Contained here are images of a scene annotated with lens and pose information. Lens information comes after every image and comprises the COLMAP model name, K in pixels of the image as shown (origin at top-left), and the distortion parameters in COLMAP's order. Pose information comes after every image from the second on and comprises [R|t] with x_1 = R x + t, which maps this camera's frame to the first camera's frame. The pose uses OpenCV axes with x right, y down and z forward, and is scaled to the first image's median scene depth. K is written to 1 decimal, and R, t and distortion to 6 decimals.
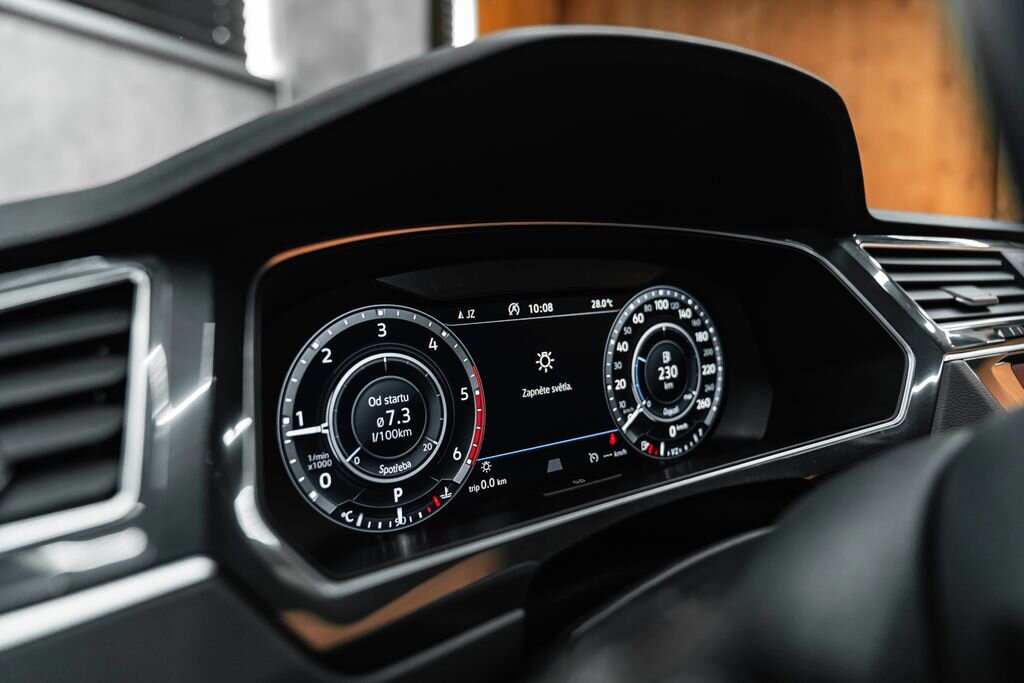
lens RADIAL K [[729.8, 0, 516.6], [0, 729.8, 332.8], [0, 0, 1]] dist [-0.011365, 0.006279]
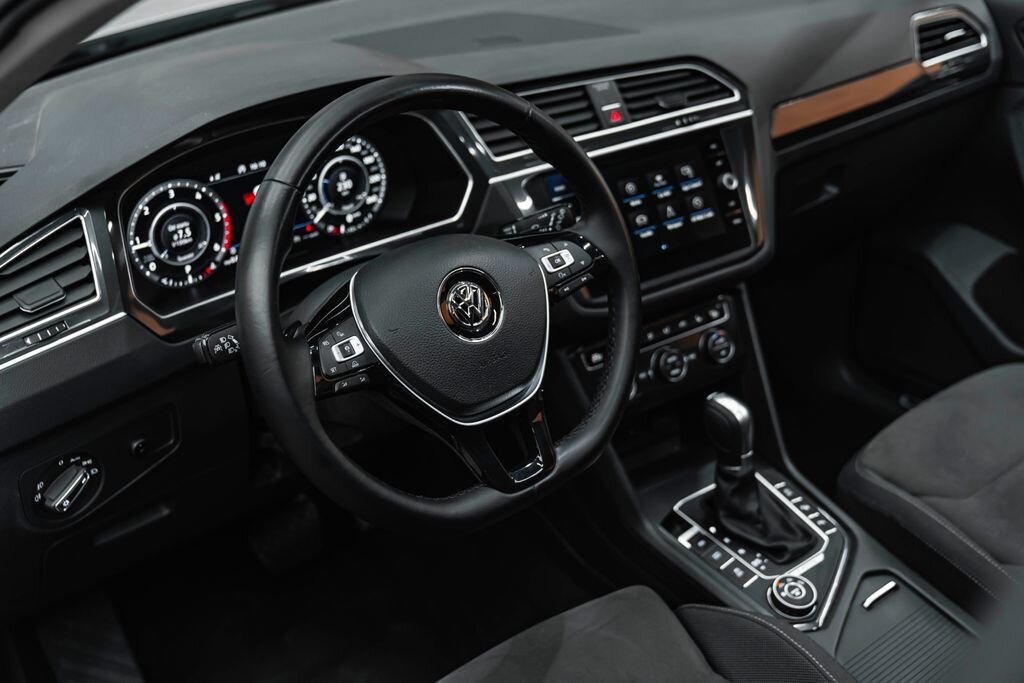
lens RADIAL K [[1237.3, 0, 509.4], [0, 1237.3, 339.6], [0, 0, 1]] dist [0.019300, 0.000000]
pose [[0.998658, -0.027512, 0.043869, 0.553718], [0.008190, 0.920433, 0.390815, -0.904502], [-0.051130, -0.389932, 0.919423, -2.224030]]
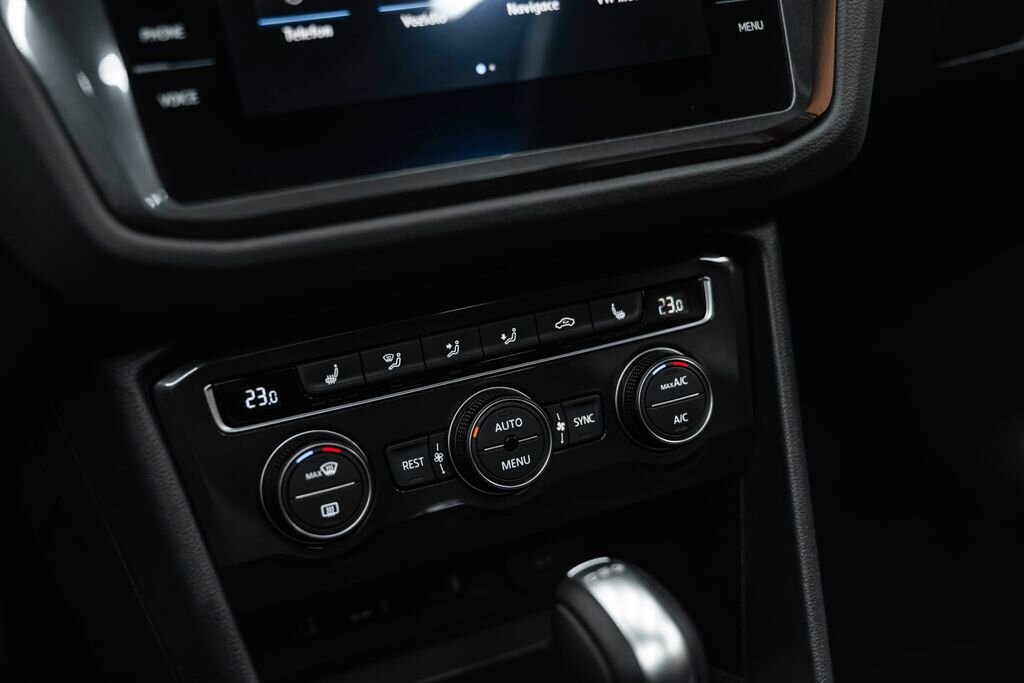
lens RADIAL K [[1250.8, 0, 507.1], [0, 1250.8, 337.9], [0, 0, 1]] dist [-0.022299, 0.000000]
pose [[0.993923, 0.078132, -0.077543, 1.317064], [-0.039768, 0.911711, 0.408903, 0.048716], [0.102645, -0.403335, 0.909277, 0.124520]]
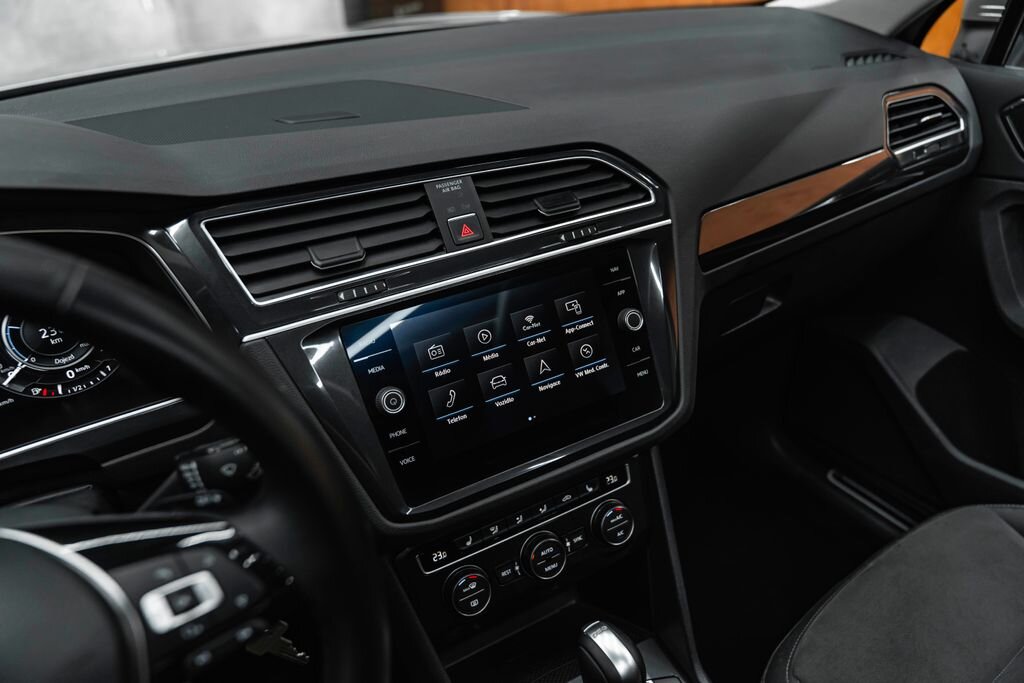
lens RADIAL K [[729.8, 0, 514.0], [0, 729.8, 341.1], [0, 0, 1]] dist [-0.011365, 0.006279]
pose [[0.999521, 0.006534, -0.030247, 1.196783], [0.007897, 0.891230, 0.453482, -0.553017], [0.029920, -0.453504, 0.890752, -0.033223]]
